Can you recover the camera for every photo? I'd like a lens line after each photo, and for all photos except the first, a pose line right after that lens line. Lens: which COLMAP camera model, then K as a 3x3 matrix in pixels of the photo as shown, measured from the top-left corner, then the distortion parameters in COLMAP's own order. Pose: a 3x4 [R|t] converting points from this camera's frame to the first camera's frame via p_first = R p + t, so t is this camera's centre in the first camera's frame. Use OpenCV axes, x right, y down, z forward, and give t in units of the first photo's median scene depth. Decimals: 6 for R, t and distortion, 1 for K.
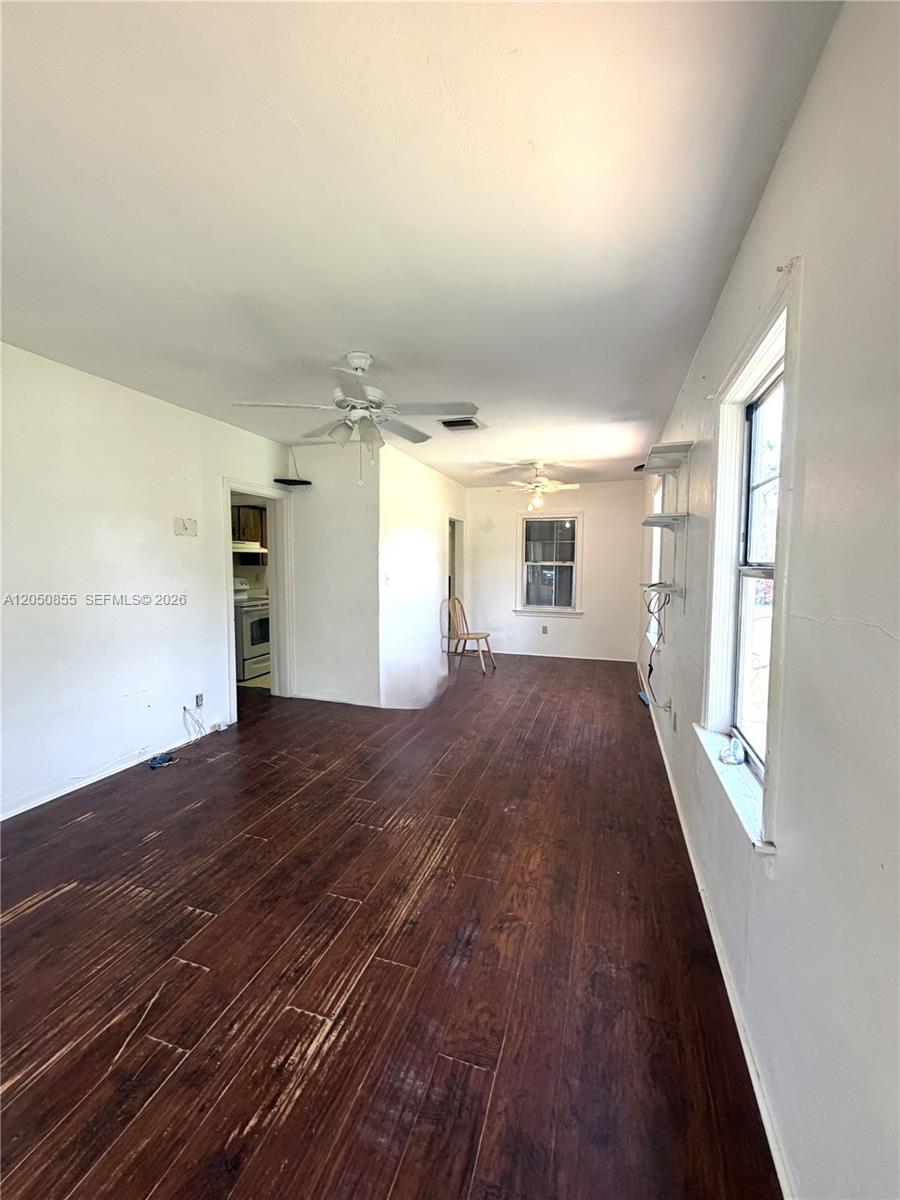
lens RADIAL K [[478.6, 0, 451.1], [0, 478.6, 596.8], [0, 0, 1]] dist [0.000040, -0.000137]
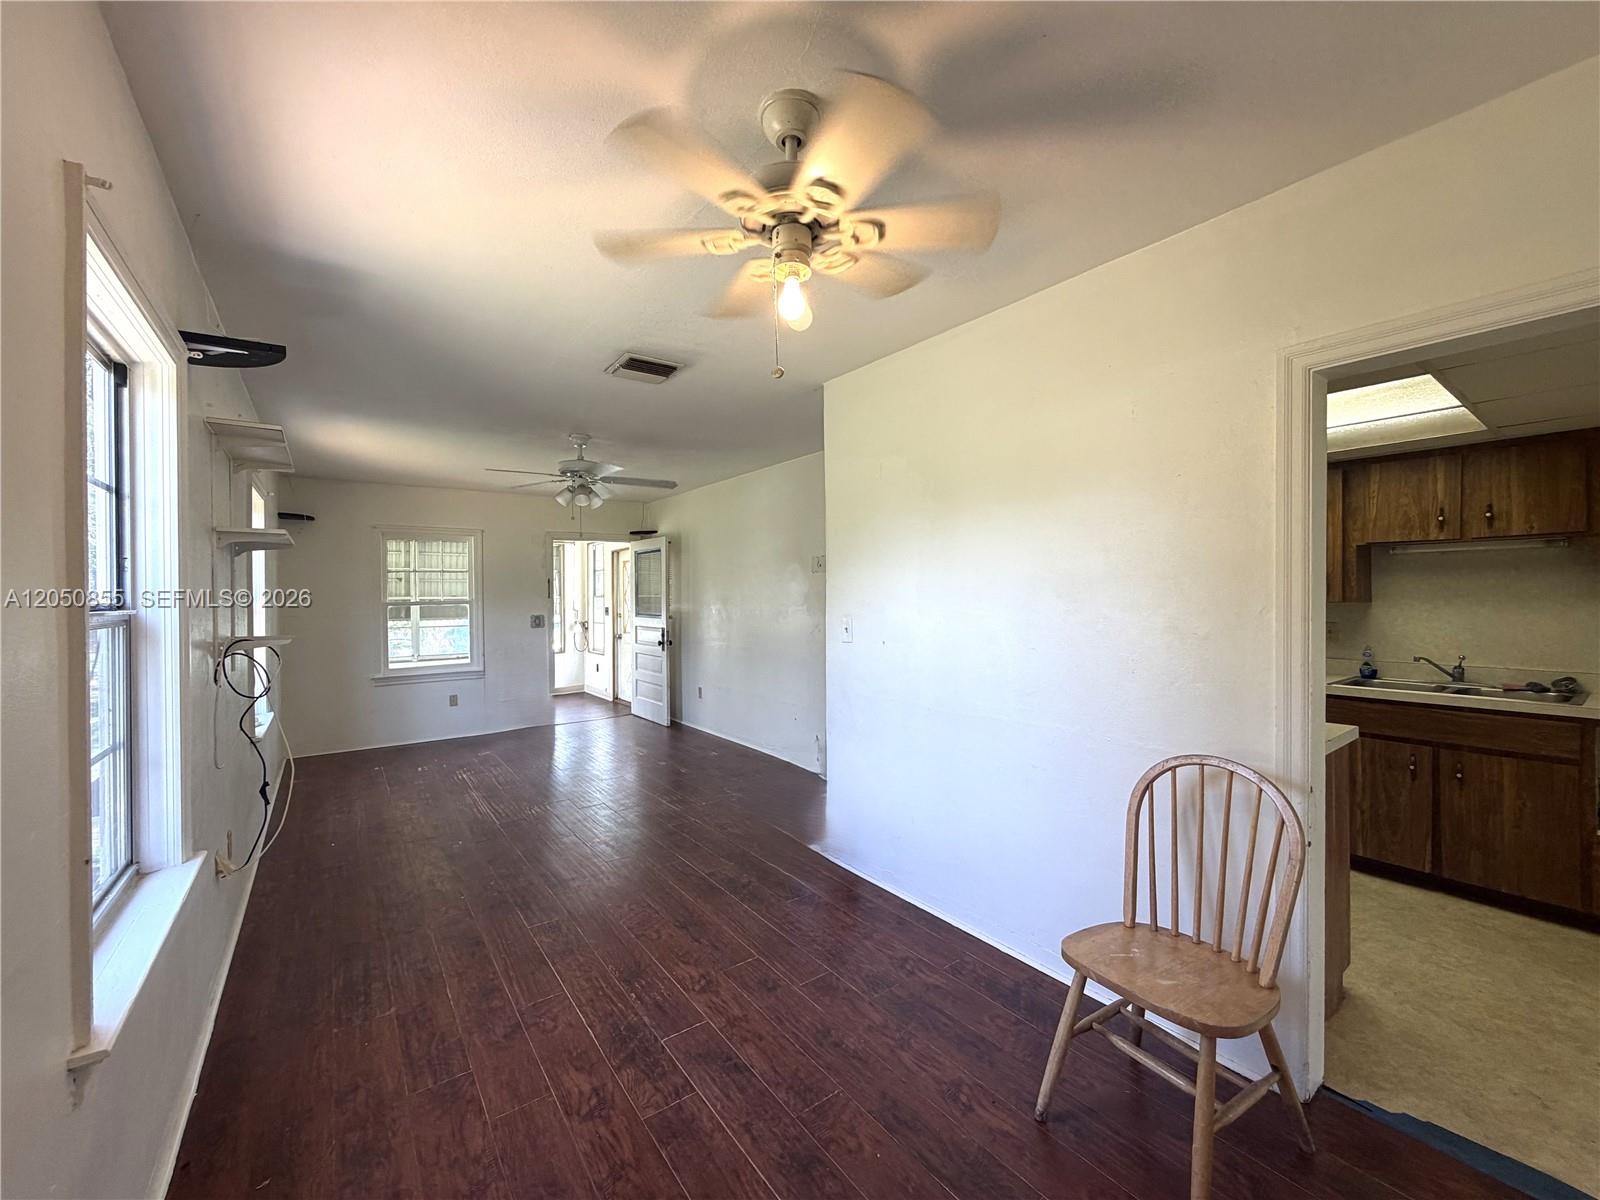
lens RADIAL K [[638.1, 0, 796.0], [0, 638.1, 598.8], [0, 0, 1]] dist [0.000040, -0.000137]
pose [[-0.581921, 0.012028, -0.813156, 0.551648], [-0.048373, 0.997608, 0.049374, -0.122398], [0.811805, 0.068066, -0.579948, 1.612035]]
